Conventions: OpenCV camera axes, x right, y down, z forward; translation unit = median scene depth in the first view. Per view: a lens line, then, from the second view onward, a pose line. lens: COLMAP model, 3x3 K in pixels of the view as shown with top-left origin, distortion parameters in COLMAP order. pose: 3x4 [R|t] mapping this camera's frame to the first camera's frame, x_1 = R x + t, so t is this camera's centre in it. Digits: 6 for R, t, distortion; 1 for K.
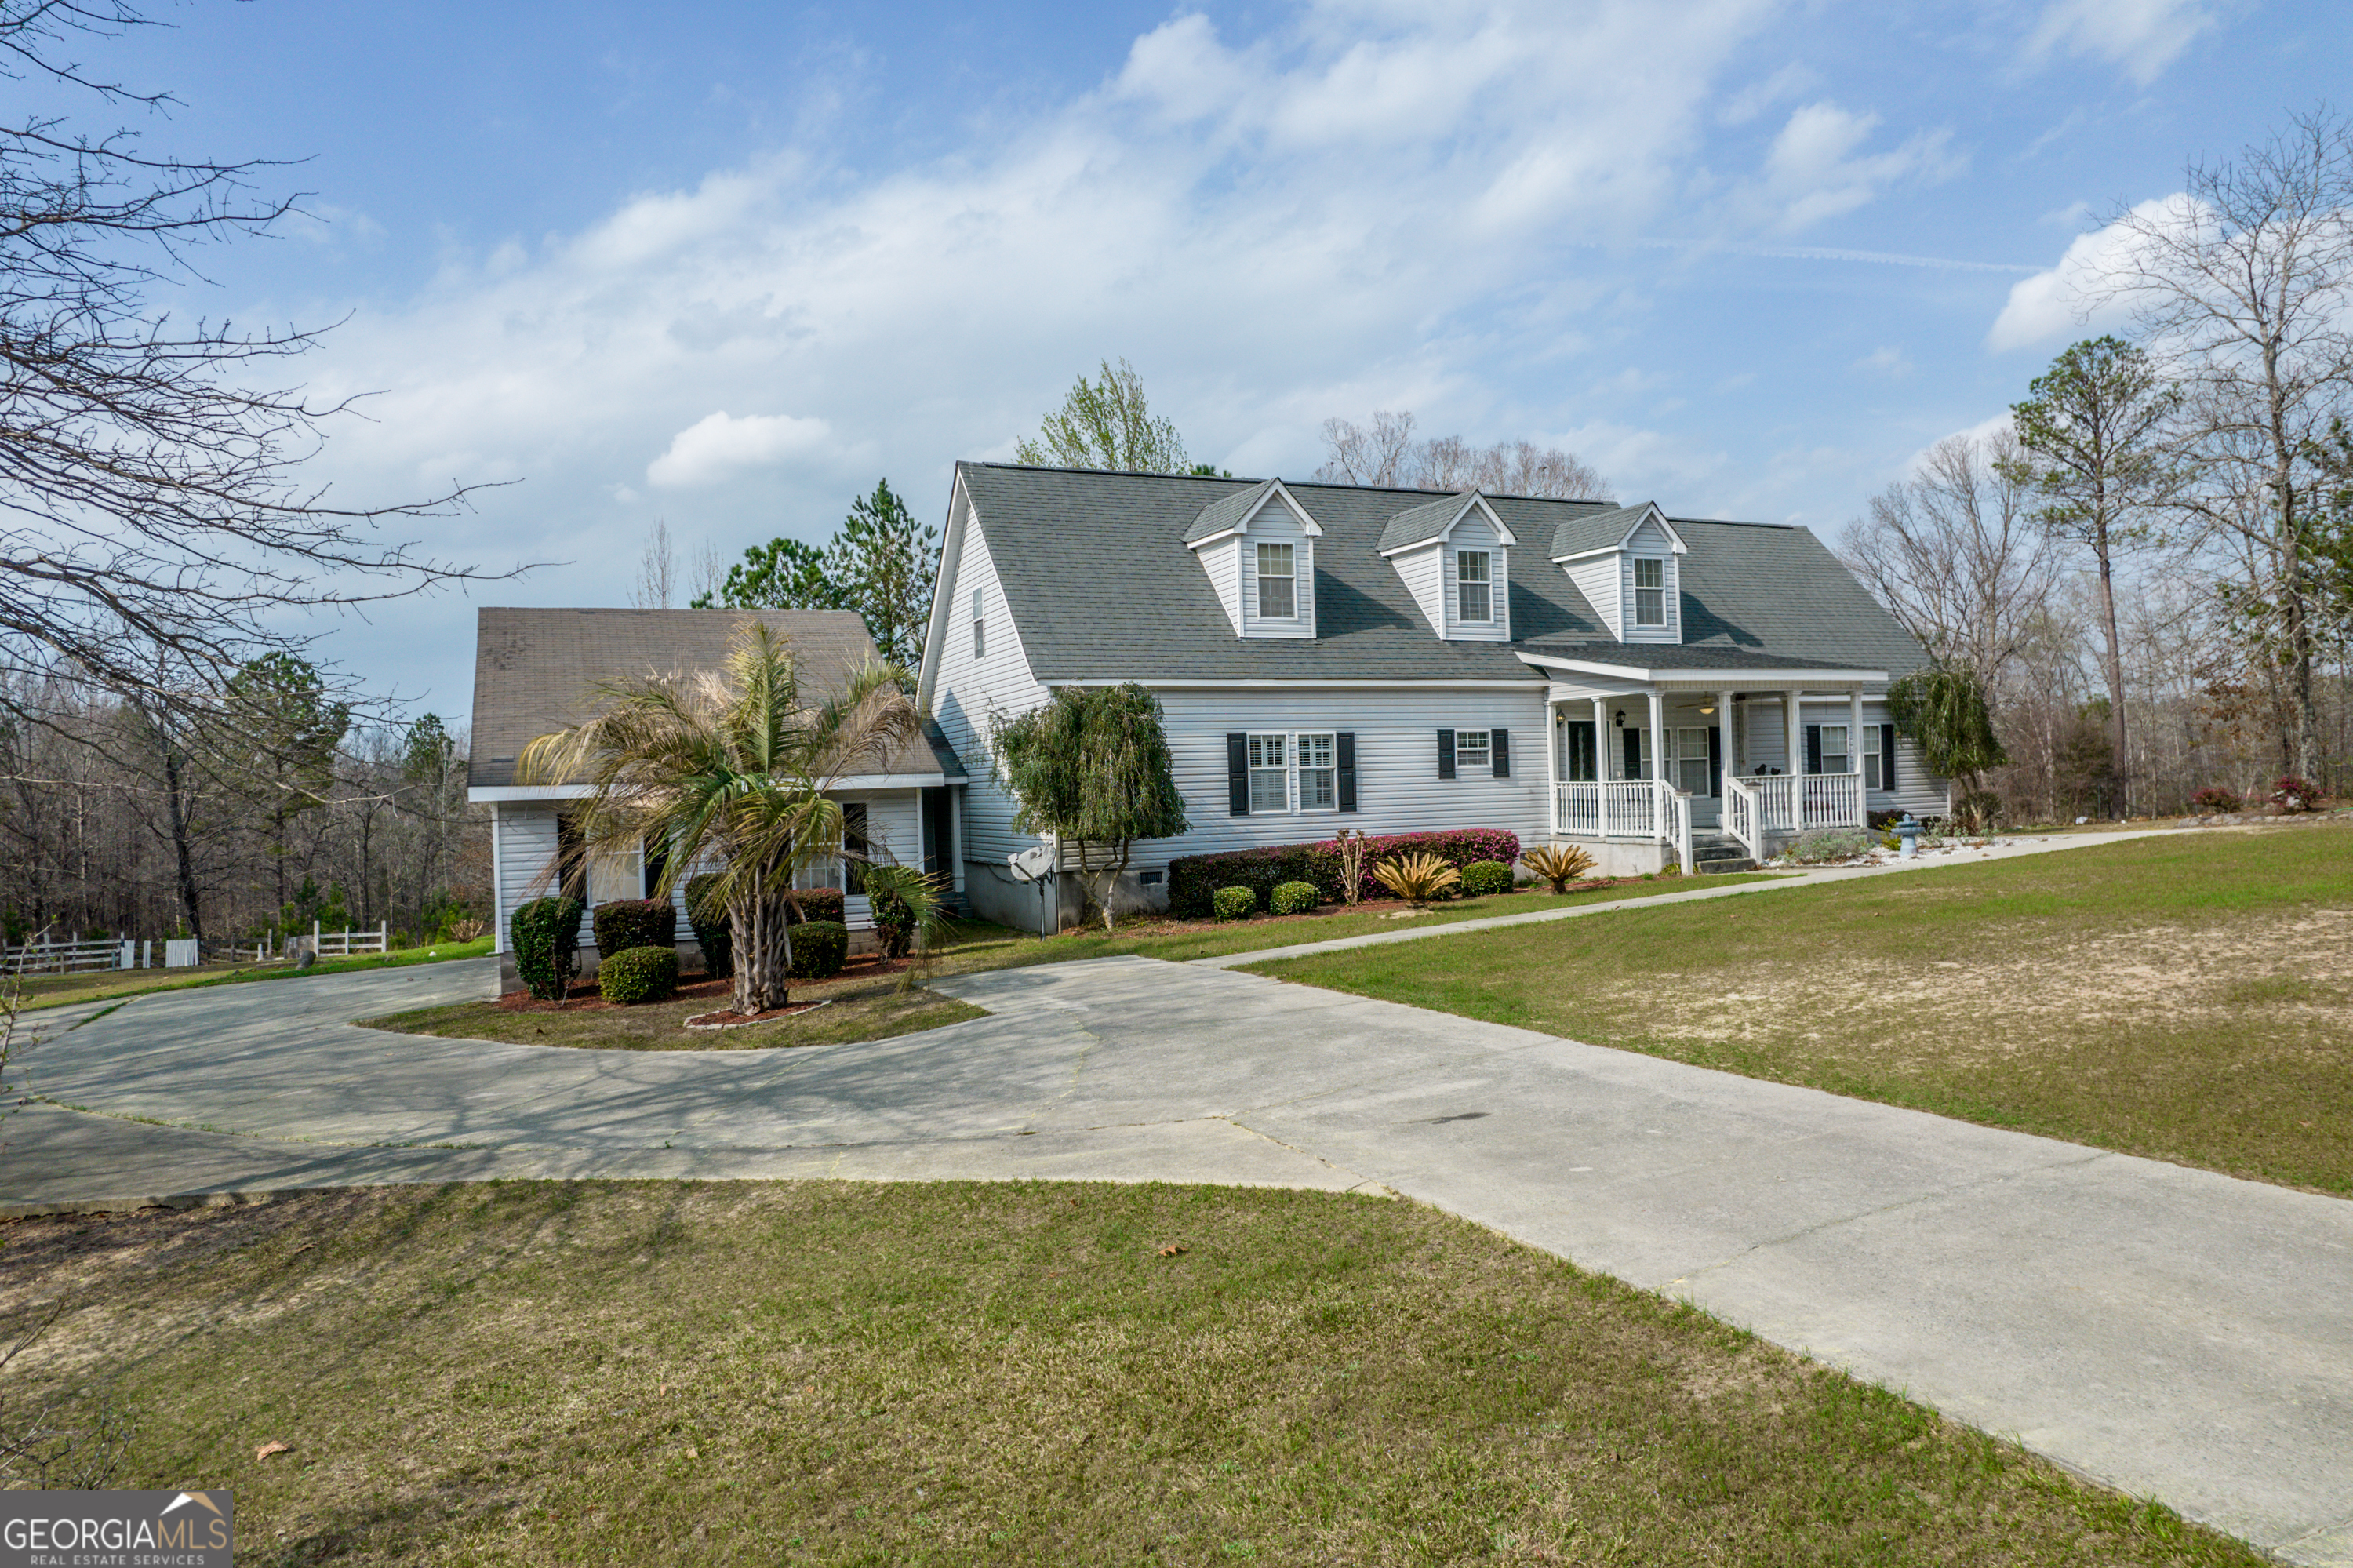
lens RADIAL K [[1499.7, 0, 1183.8], [0, 1499.7, 785.9], [0, 0, 1]] dist [-0.081870, 0.072419]
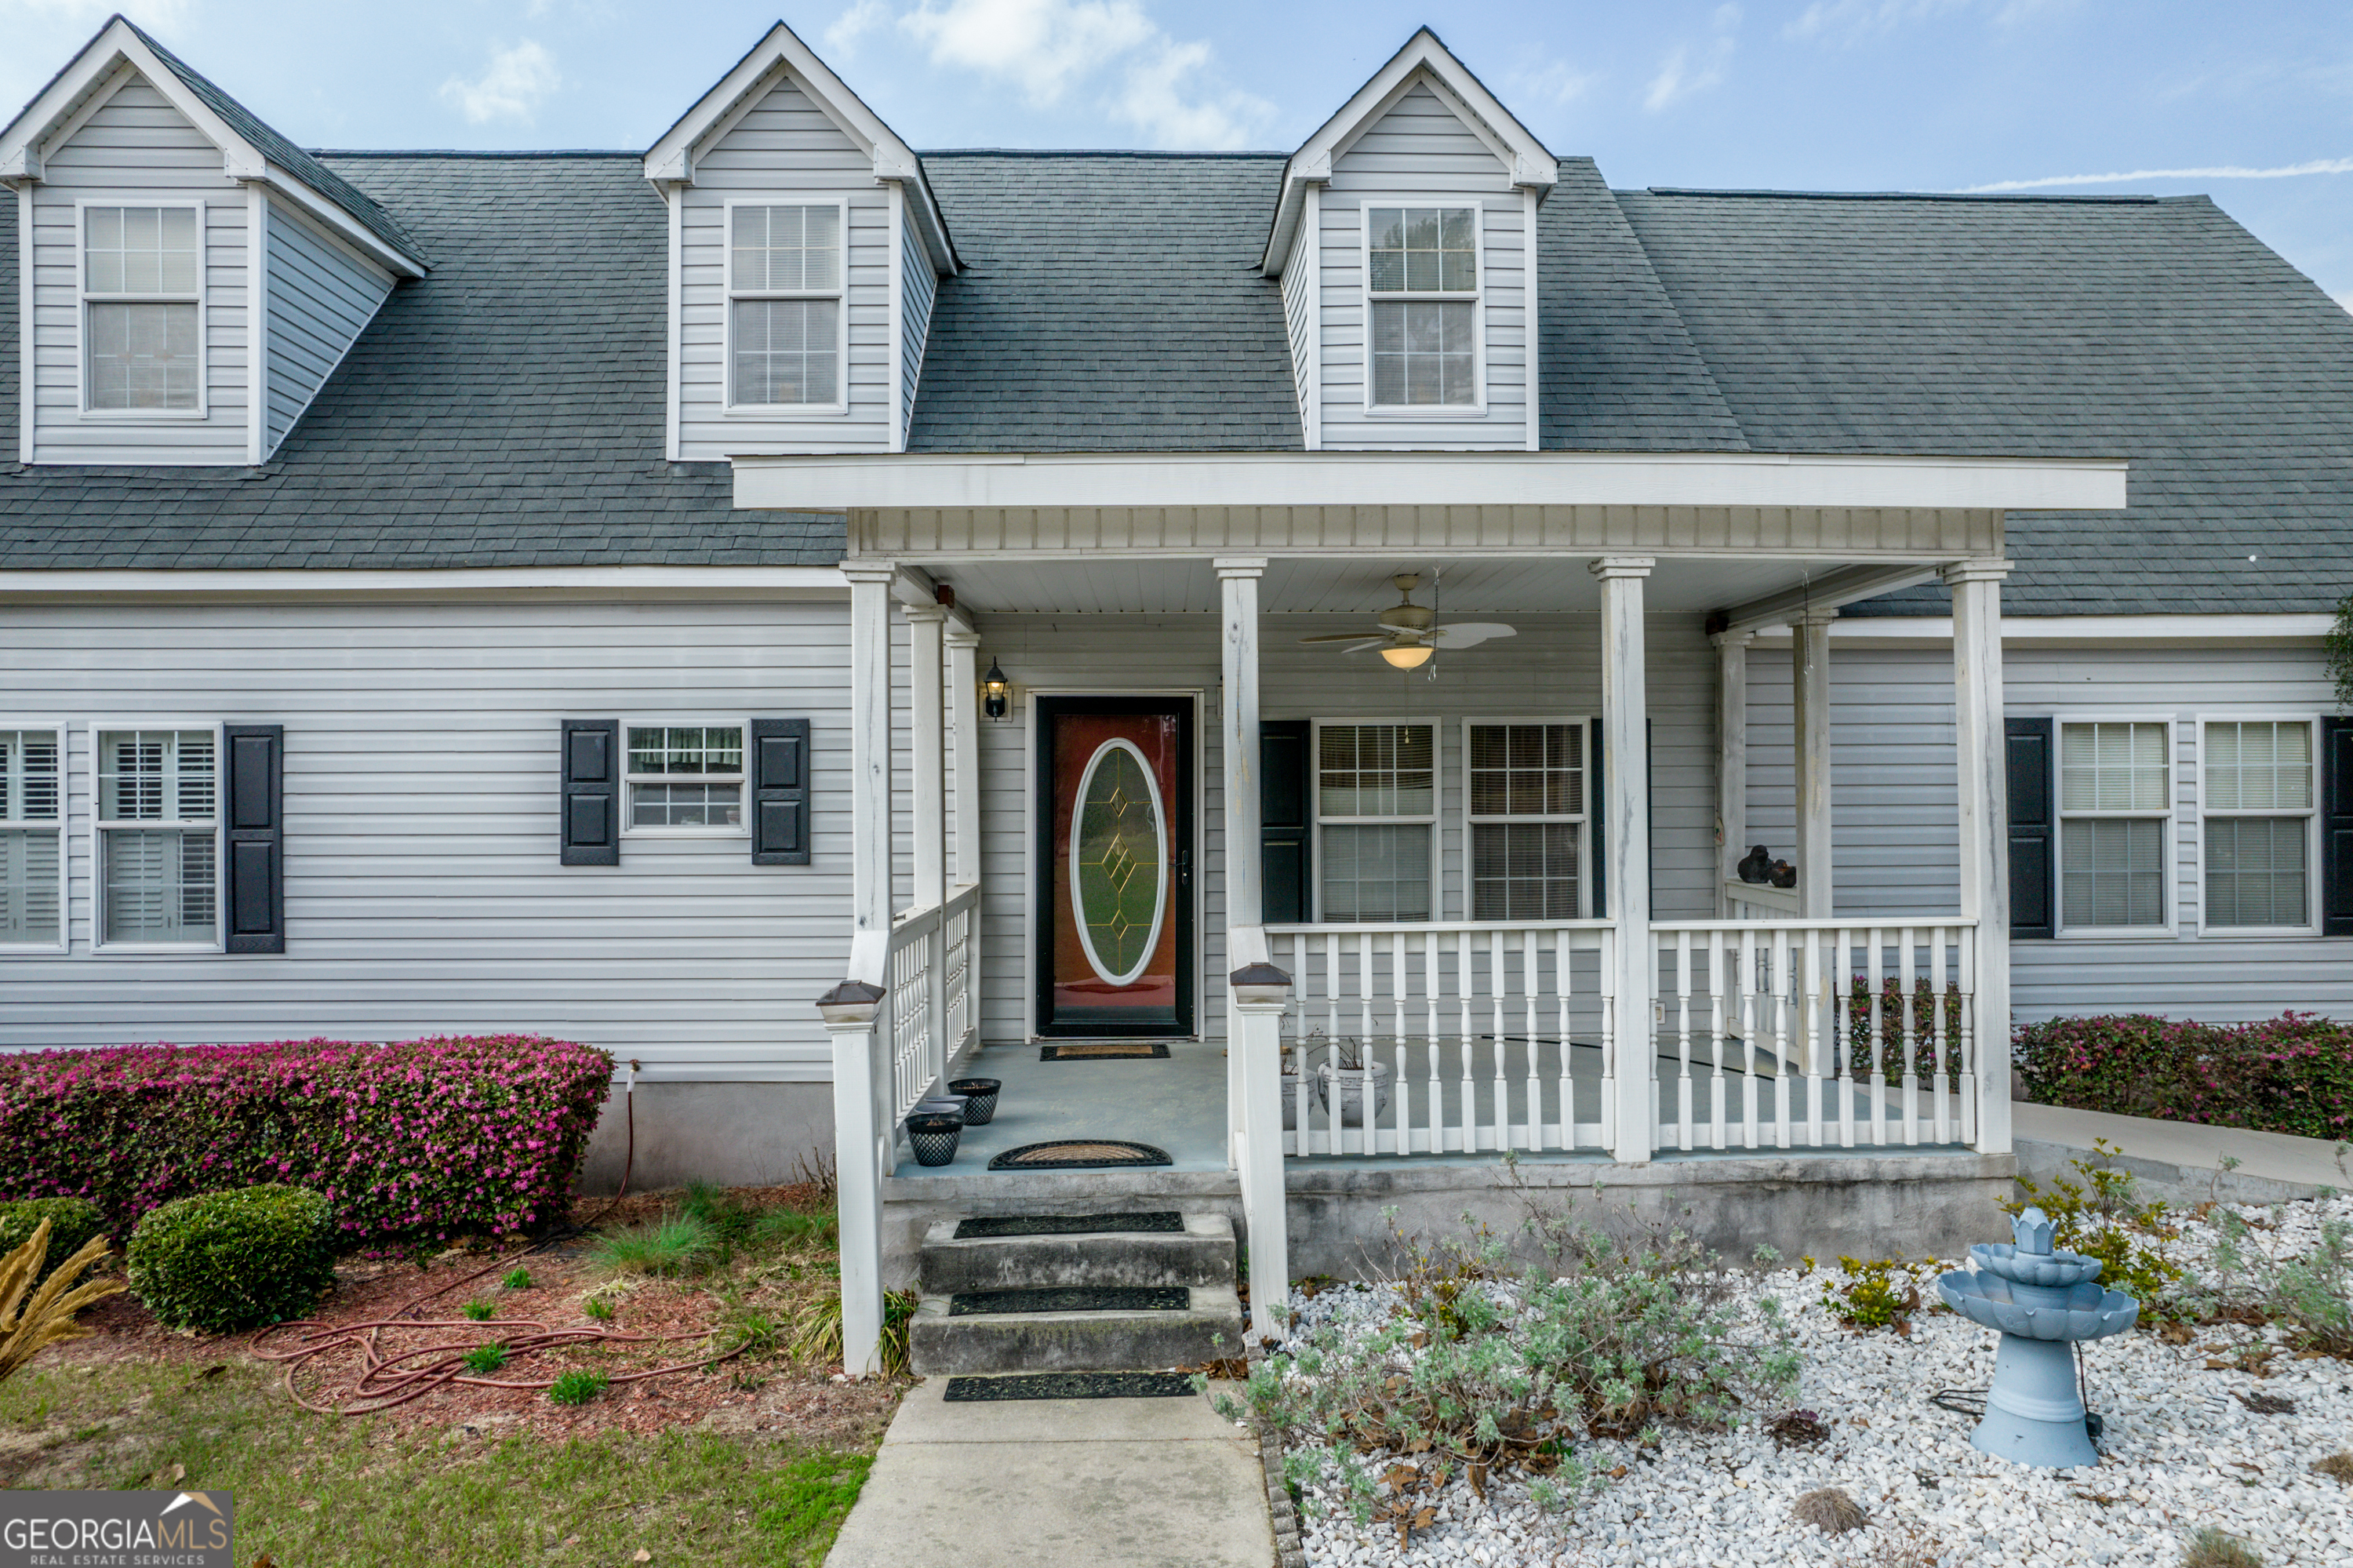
lens RADIAL K [[1528.3, 0, 1176.5], [0, 1528.3, 784.0], [0, 0, 1]] dist [-0.069647, 0.058412]
pose [[0.931229, 0.022196, -0.363759, 0.429289], [-0.021831, 0.999749, 0.005113, -0.028154], [0.363781, 0.003180, 0.931479, 0.742124]]
